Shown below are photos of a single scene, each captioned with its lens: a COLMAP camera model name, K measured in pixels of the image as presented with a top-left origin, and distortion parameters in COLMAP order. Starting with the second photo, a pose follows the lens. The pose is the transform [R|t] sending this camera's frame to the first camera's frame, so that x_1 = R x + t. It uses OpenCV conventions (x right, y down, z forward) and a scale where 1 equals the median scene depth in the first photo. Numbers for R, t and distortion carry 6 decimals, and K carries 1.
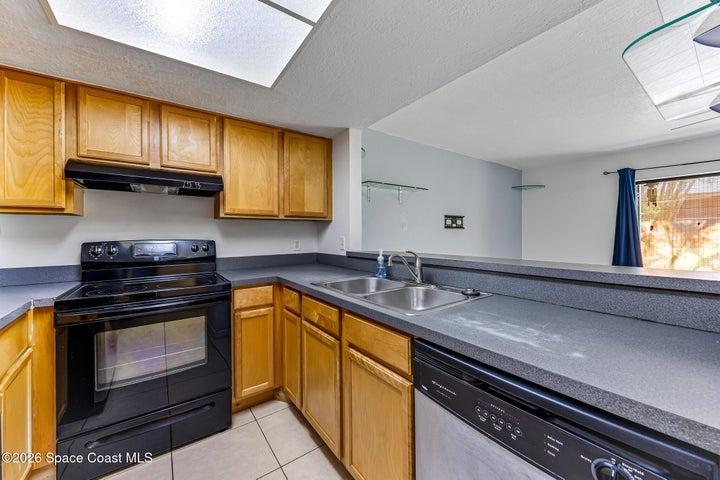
lens RADIAL K [[275.3, 0, 363.0], [0, 275.3, 233.9], [0, 0, 1]] dist [0.001848, -0.000179]
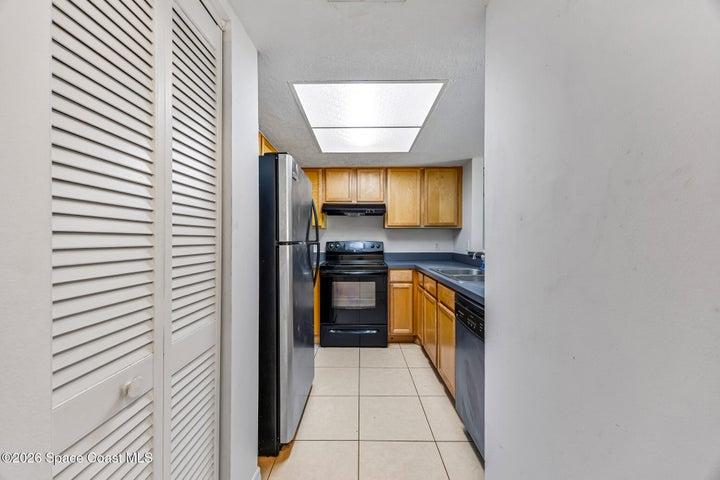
lens RADIAL K [[275.3, 0, 359.1], [0, 275.3, 238.3], [0, 0, 1]] dist [0.001848, -0.000179]
pose [[0.802656, 0.007178, -0.596399, 0.372159], [-0.007021, 0.999972, 0.002586, -0.000772], [0.596401, 0.002112, 0.802684, -0.461581]]
